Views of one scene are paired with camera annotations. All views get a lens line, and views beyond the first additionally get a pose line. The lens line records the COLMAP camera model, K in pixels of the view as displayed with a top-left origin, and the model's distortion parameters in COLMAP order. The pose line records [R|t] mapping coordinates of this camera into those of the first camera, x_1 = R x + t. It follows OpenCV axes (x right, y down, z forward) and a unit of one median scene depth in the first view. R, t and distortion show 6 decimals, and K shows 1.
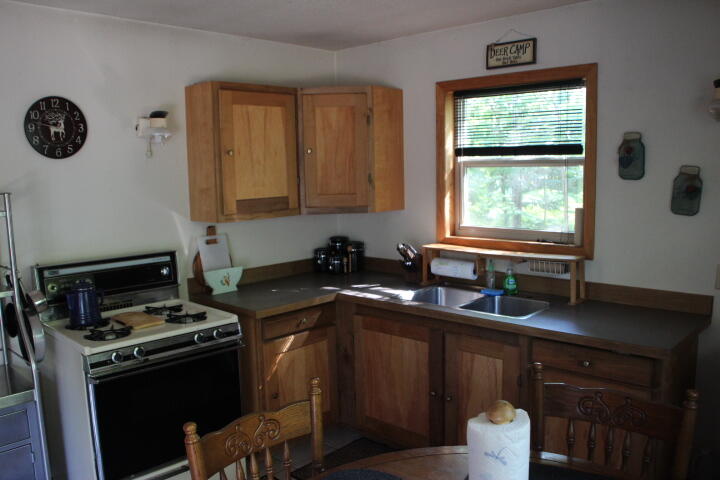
lens RADIAL K [[604.5, 0, 360.0], [0, 604.5, 240.0], [0, 0, 1]] dist [-0.083488, 0.004265]
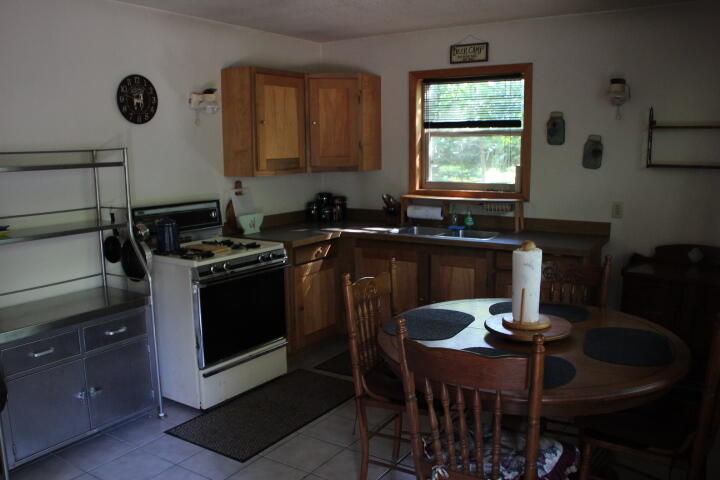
lens RADIAL K [[604.5, 0, 360.0], [0, 604.5, 240.0], [0, 0, 1]] dist [-0.083488, 0.004265]
pose [[0.983888, -0.018370, 0.177841, -0.244287], [0.012529, 0.999346, 0.033907, 0.066140], [-0.178347, -0.031132, 0.983475, -0.315340]]
